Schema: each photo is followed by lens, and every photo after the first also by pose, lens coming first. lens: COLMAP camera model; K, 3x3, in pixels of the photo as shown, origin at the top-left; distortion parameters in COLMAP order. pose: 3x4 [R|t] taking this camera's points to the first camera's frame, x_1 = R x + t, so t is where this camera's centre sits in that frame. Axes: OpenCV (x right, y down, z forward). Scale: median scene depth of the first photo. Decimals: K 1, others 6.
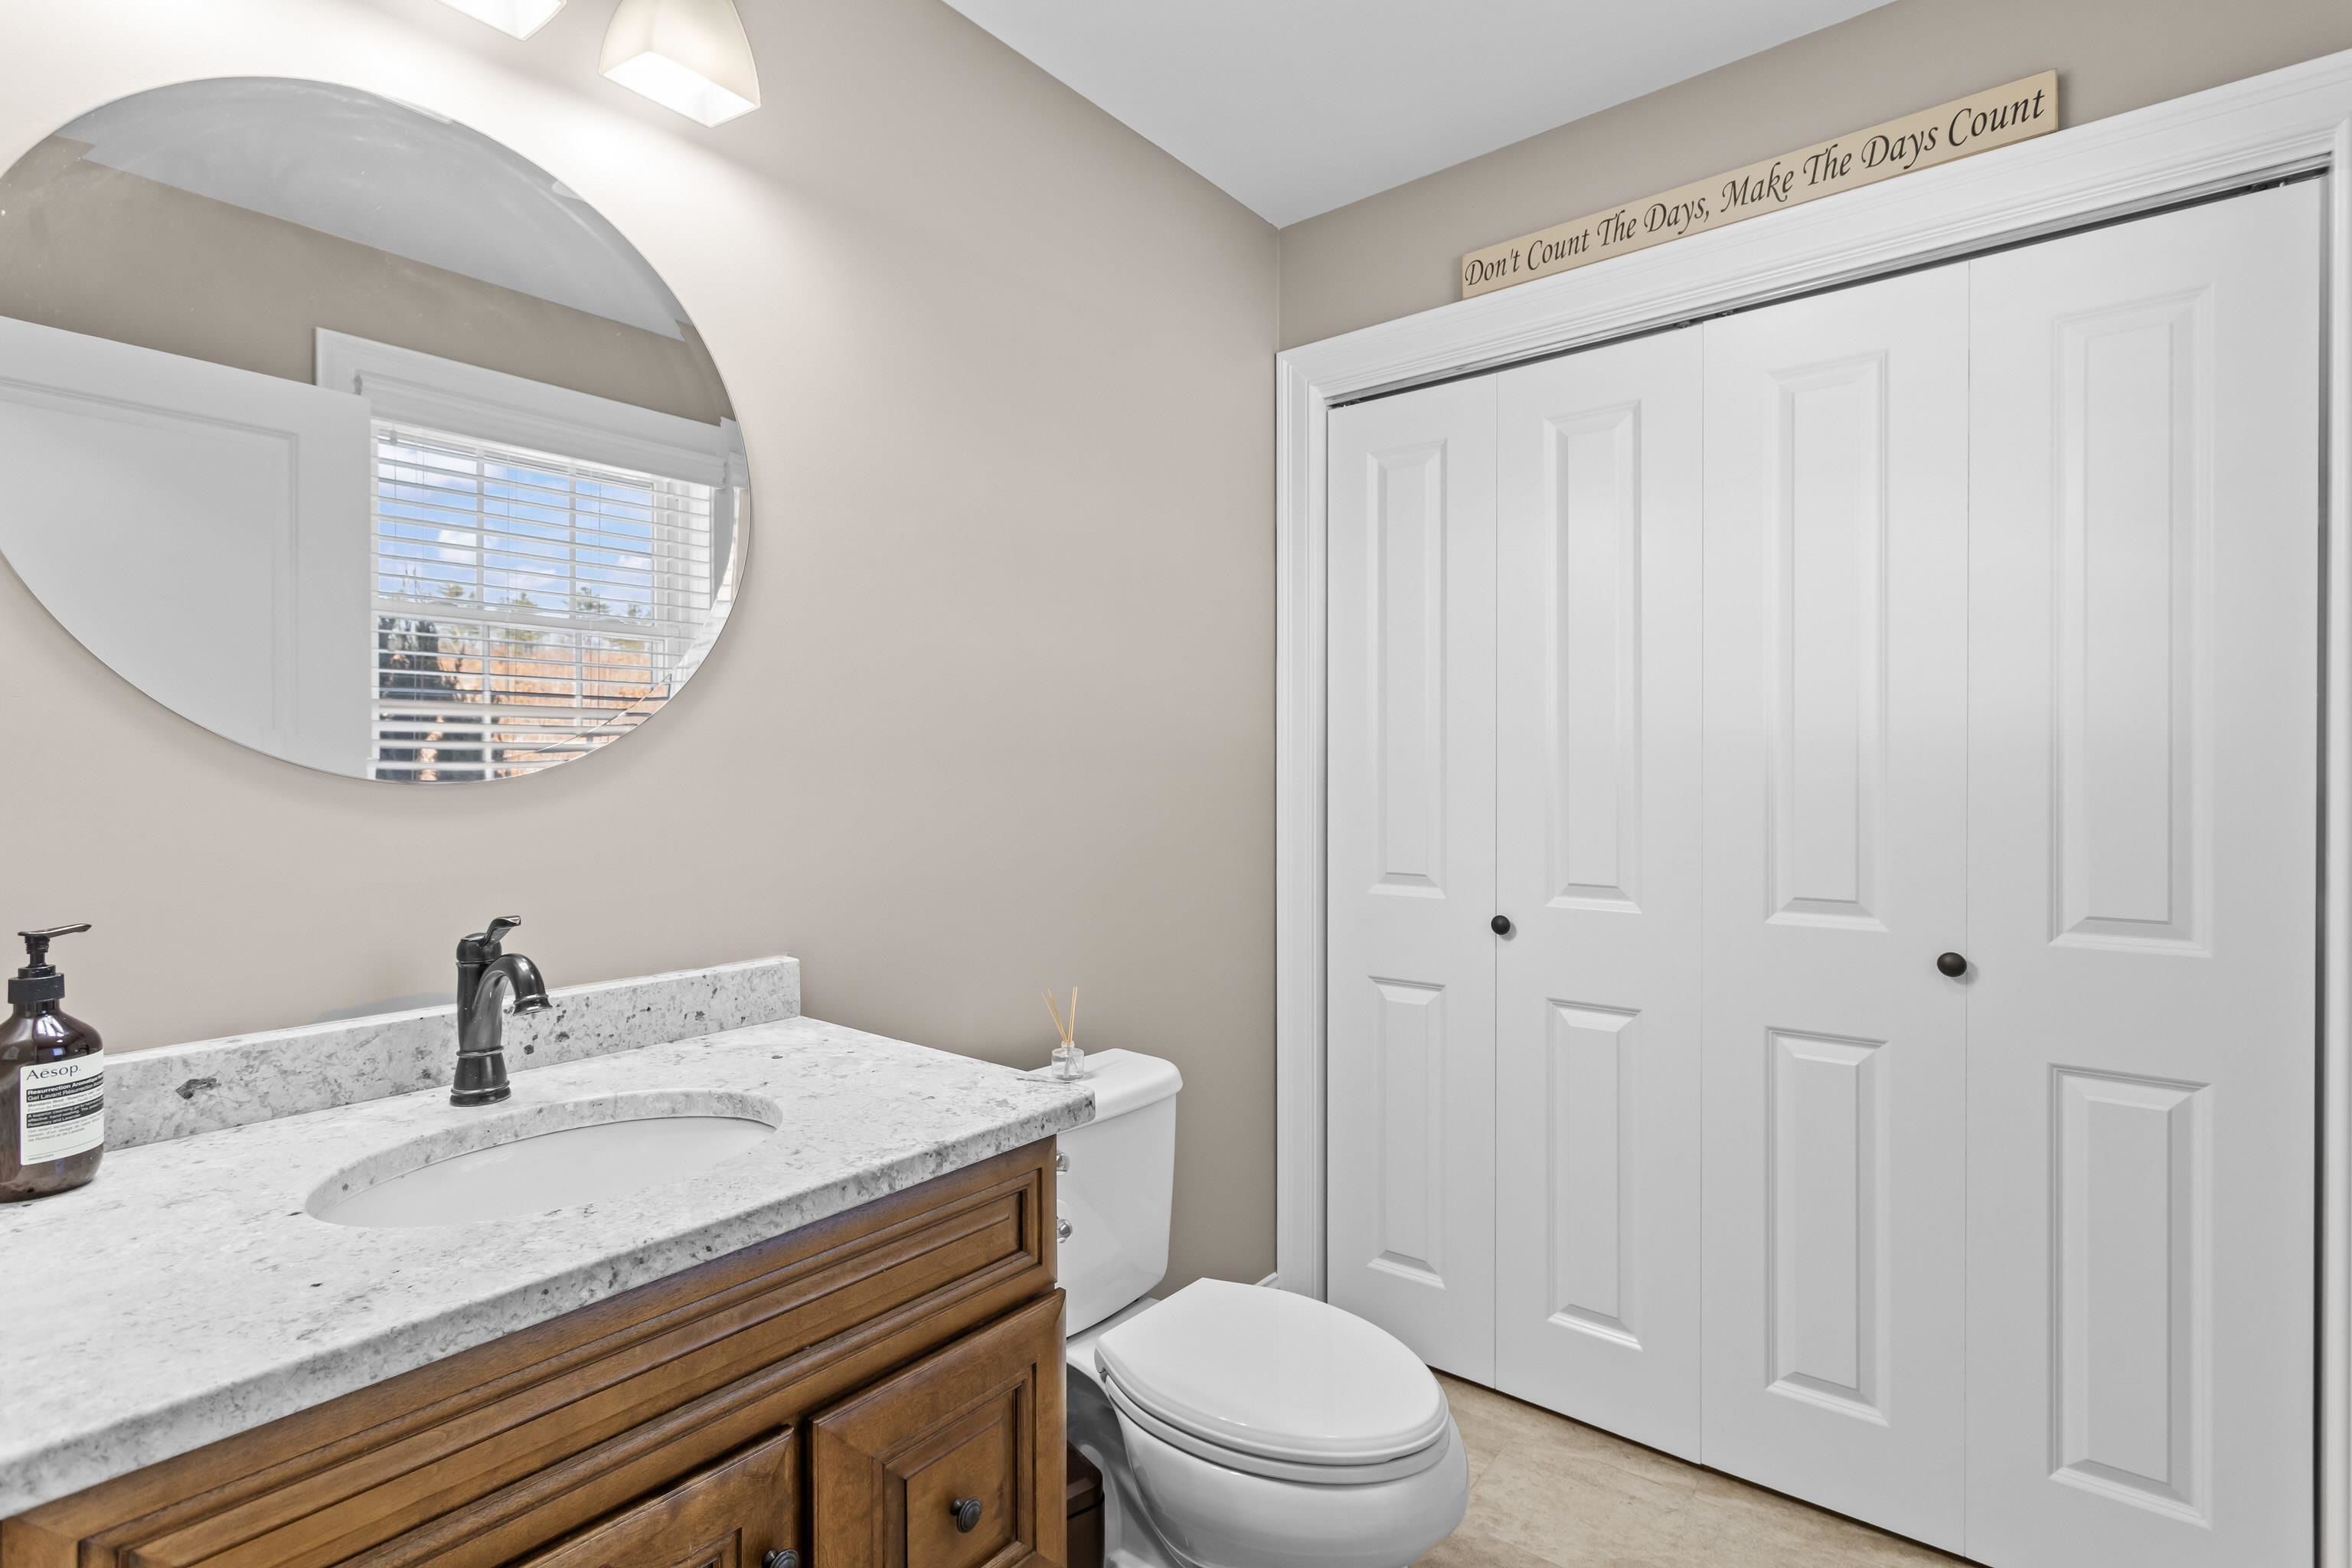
lens RADIAL K [[1122.9, 0, 1164.9], [0, 1122.9, 771.3], [0, 0, 1]] dist [0.000266, -0.000131]
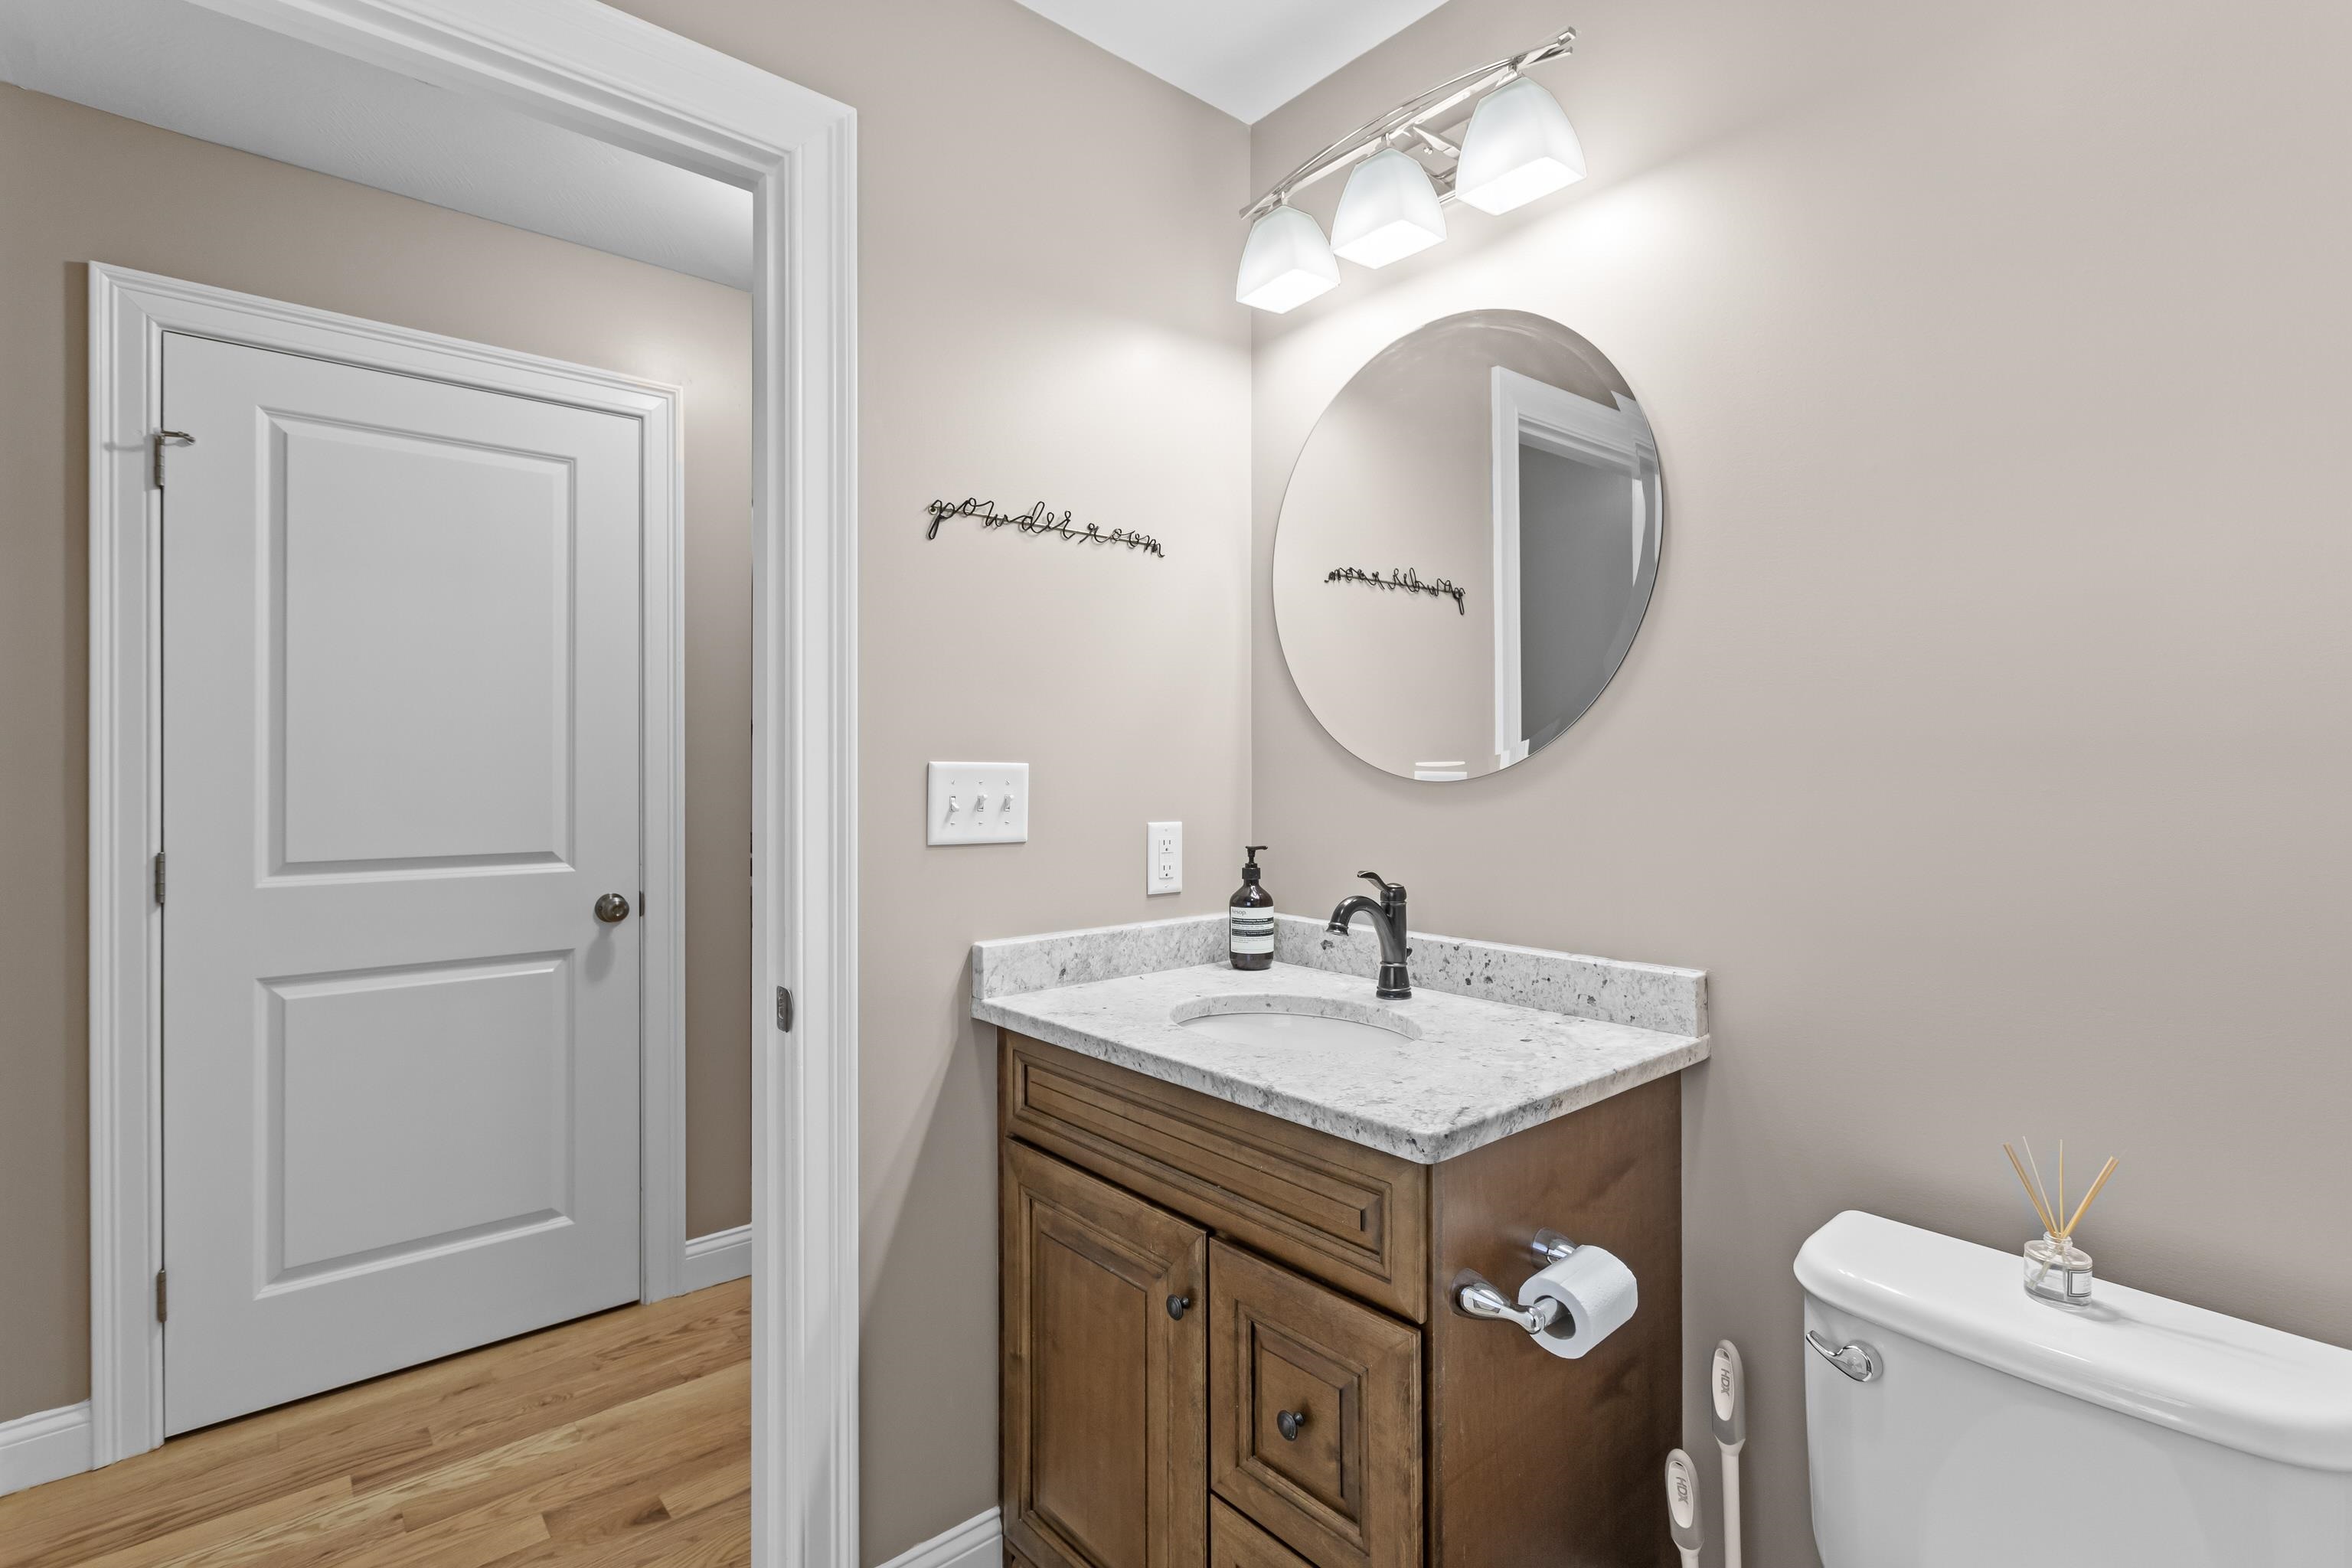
lens RADIAL K [[1122.9, 0, 1183.0], [0, 1122.9, 774.8], [0, 0, 1]] dist [0.000266, -0.000131]
pose [[-0.182727, 0.009990, -0.983113, 0.949772], [-0.000153, 0.999948, 0.010190, -0.011479], [0.983164, 0.002012, -0.182716, 1.088133]]
